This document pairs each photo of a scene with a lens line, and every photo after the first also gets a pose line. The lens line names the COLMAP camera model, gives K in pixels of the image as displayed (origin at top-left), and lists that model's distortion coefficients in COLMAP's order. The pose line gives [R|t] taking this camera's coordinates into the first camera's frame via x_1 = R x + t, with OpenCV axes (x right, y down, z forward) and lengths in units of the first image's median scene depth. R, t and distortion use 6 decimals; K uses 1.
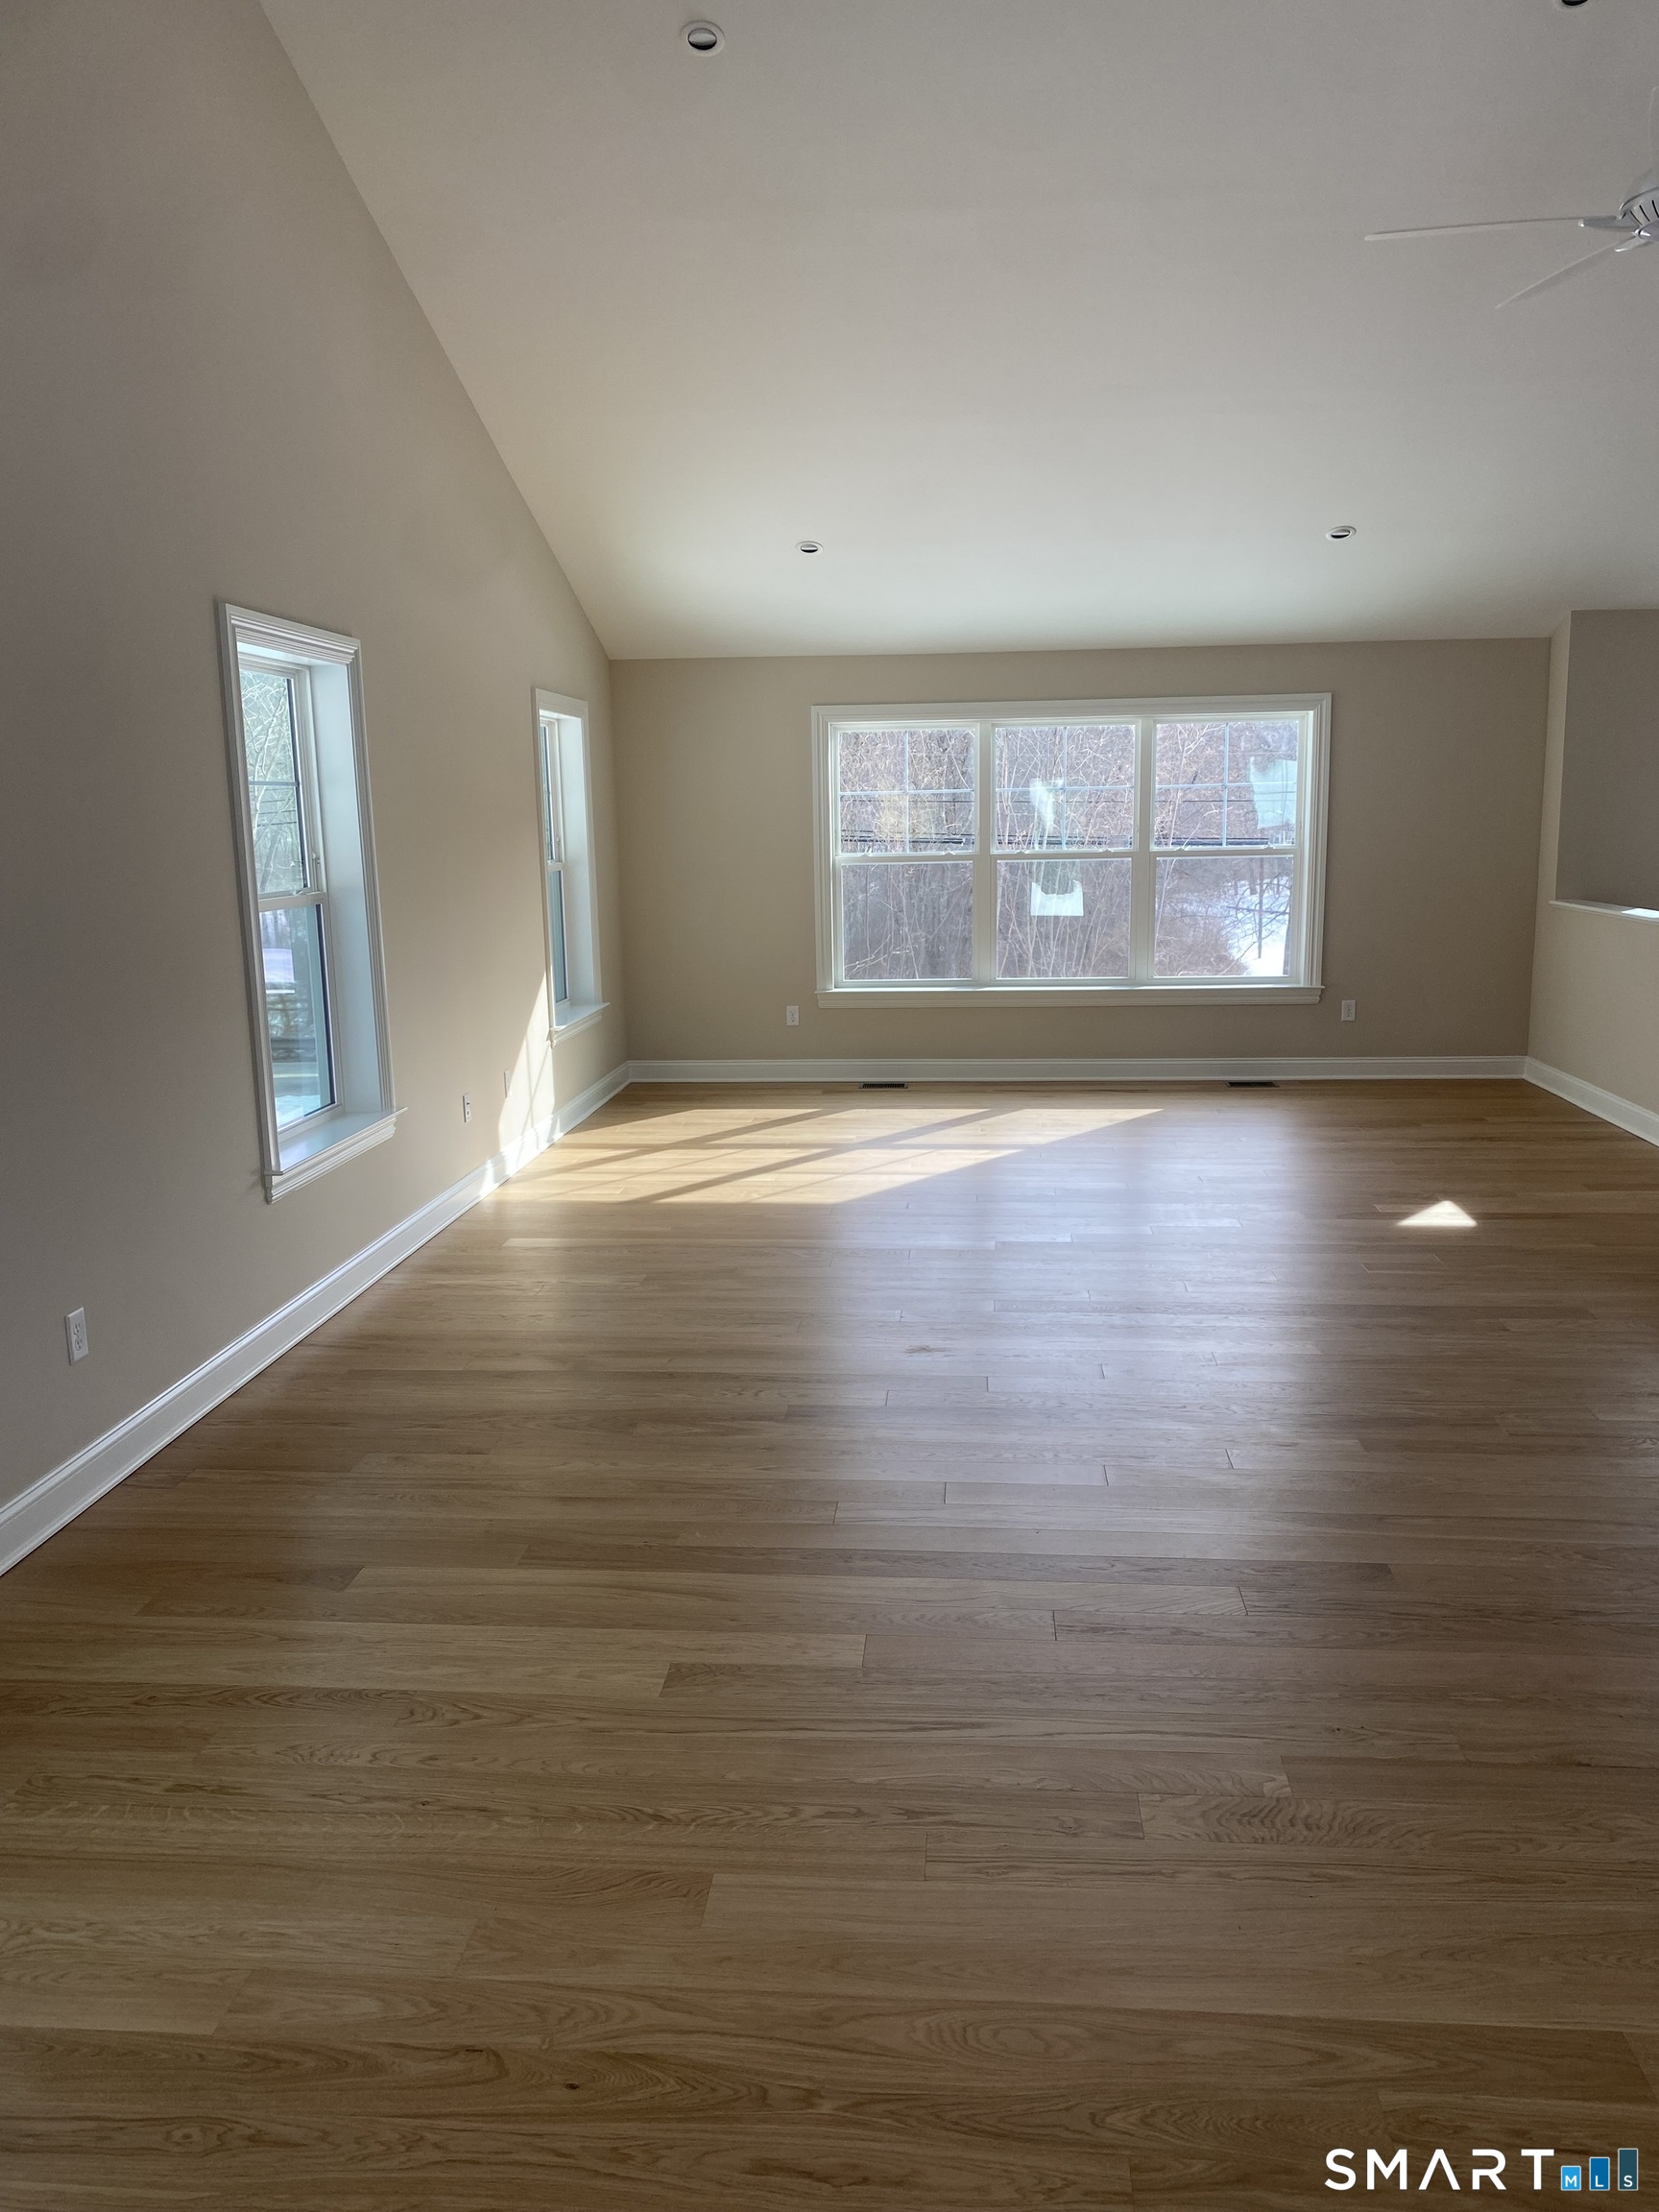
lens RADIAL K [[1686.4, 0, 829.5], [0, 1686.4, 1106.0], [0, 0, 1]] dist [0.128014, -0.216467]
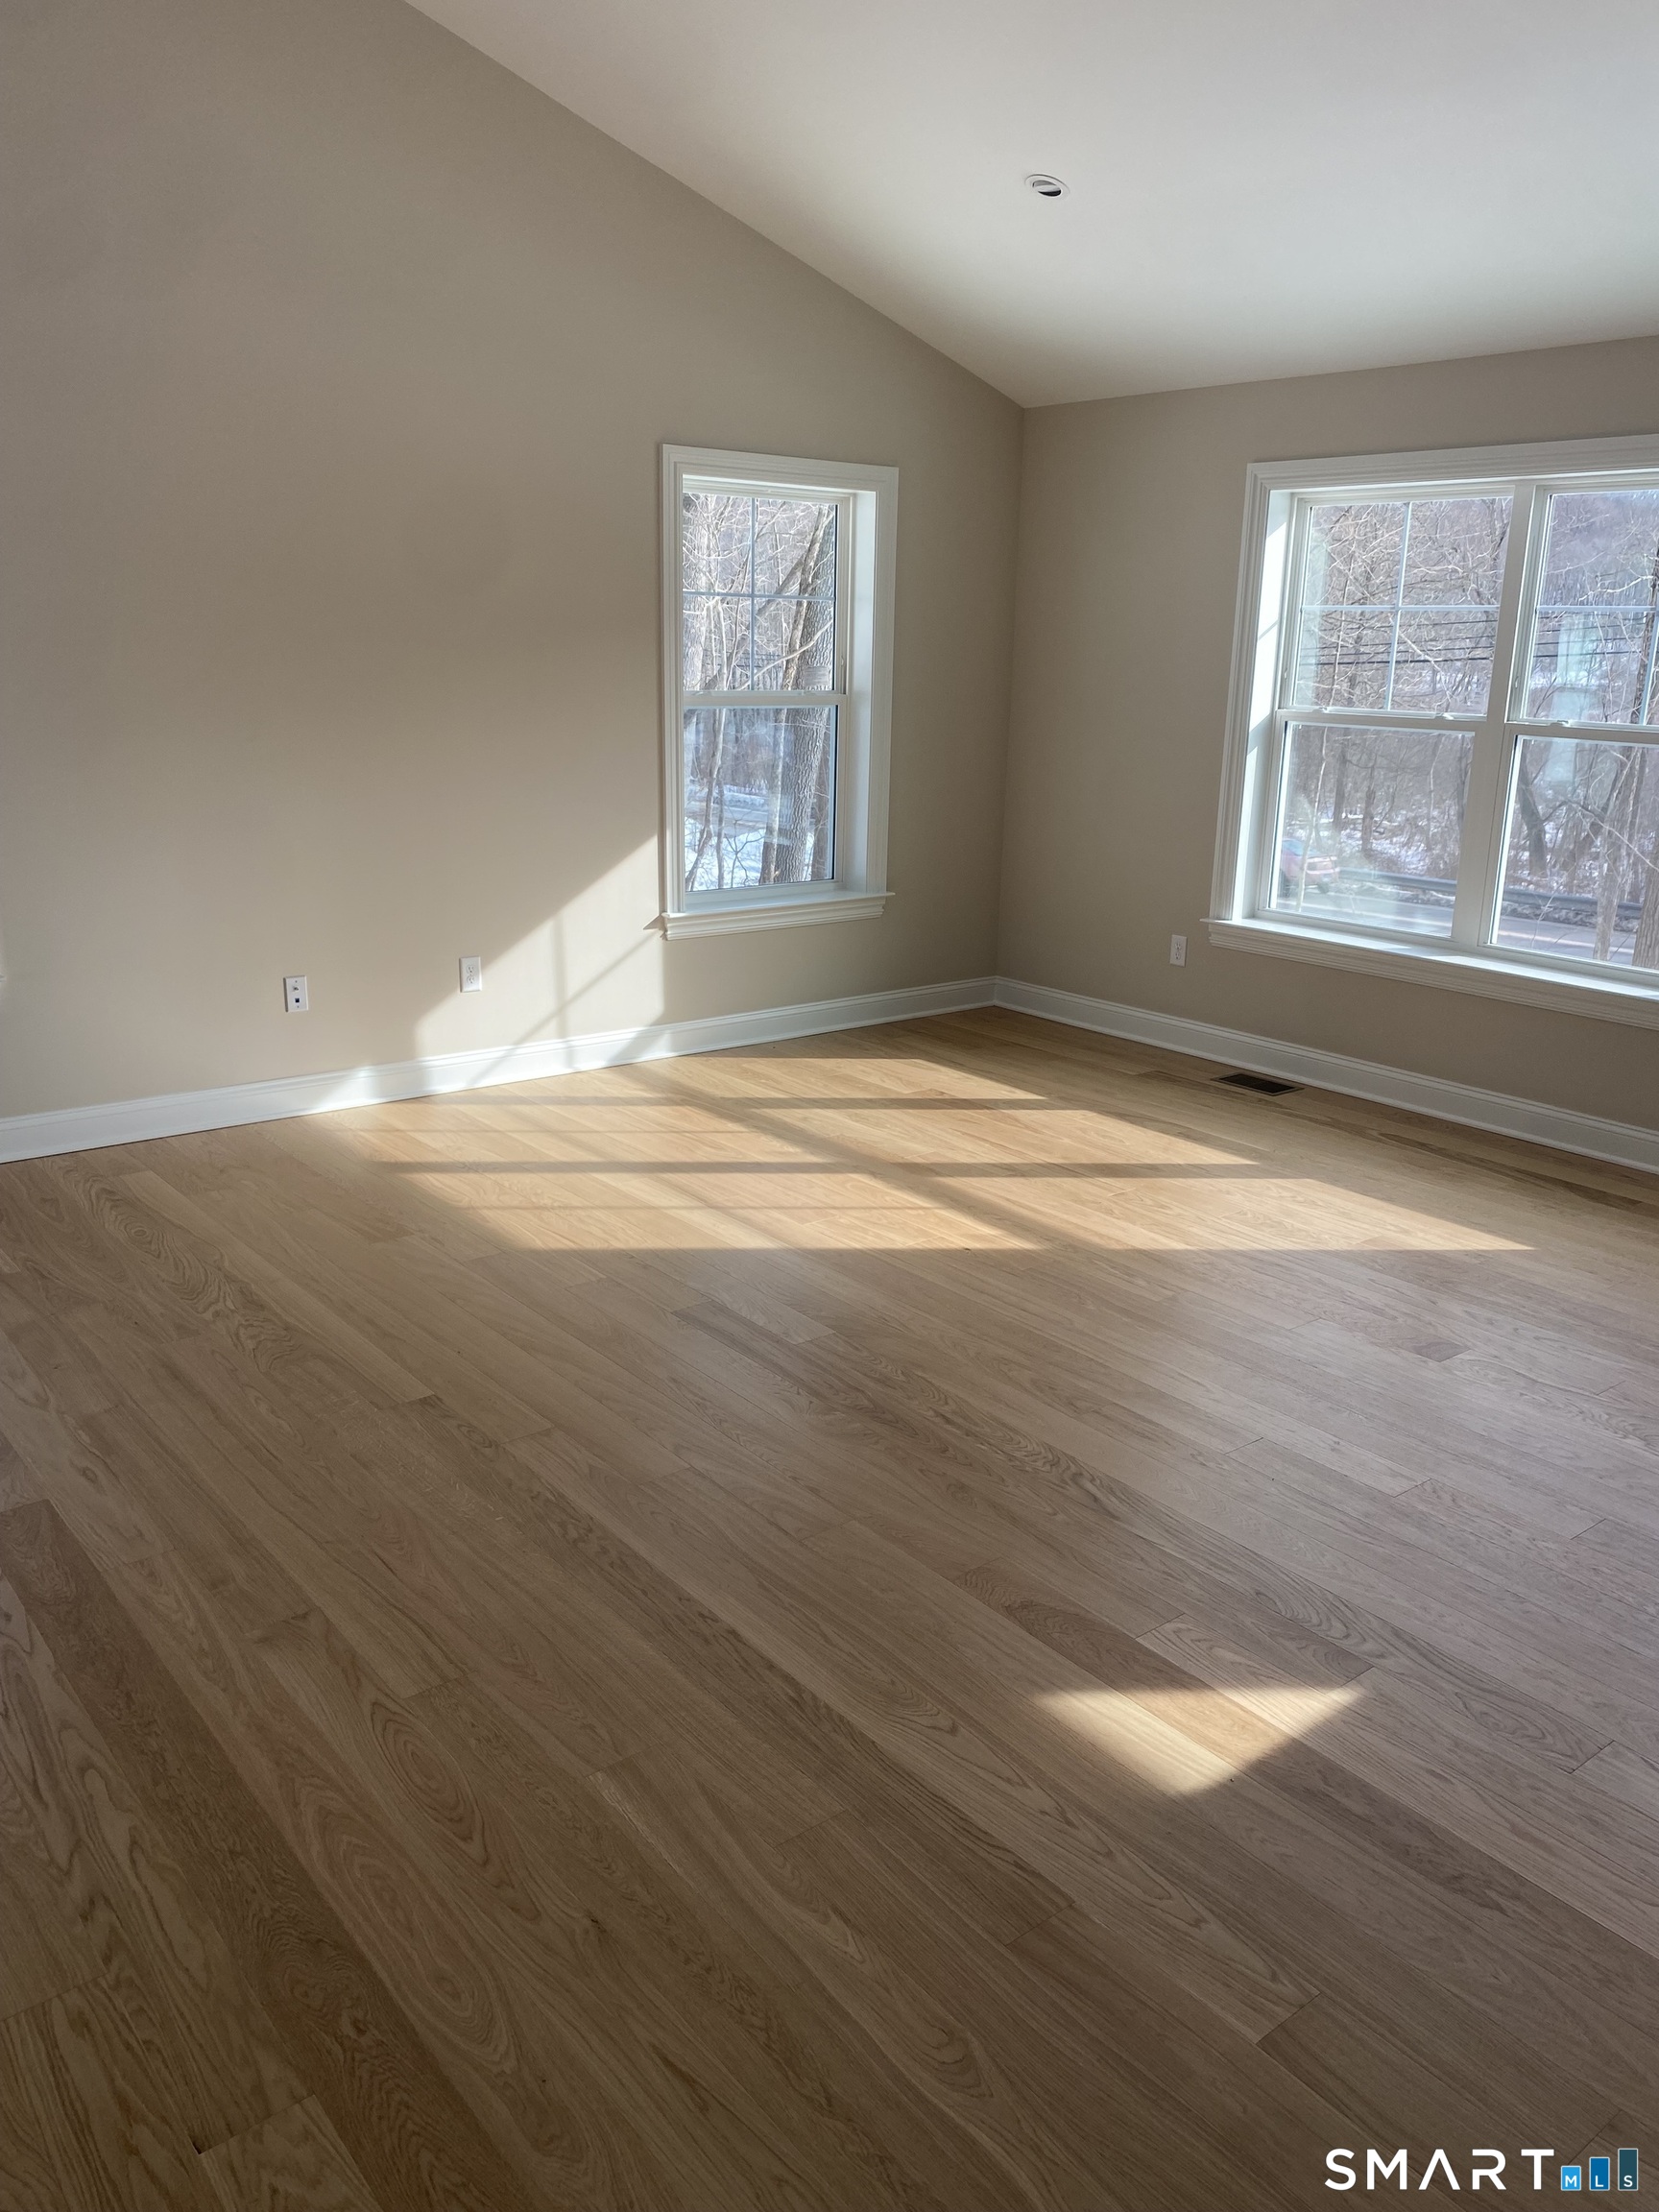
lens RADIAL K [[1686.4, 0, 829.5], [0, 1686.4, 1106.0], [0, 0, 1]] dist [0.128014, -0.216467]
pose [[0.696448, 0.225359, -0.681303, 0.382086], [-0.160263, 0.974275, 0.158442, -0.084479], [0.699483, -0.001159, 0.714648, 0.458399]]
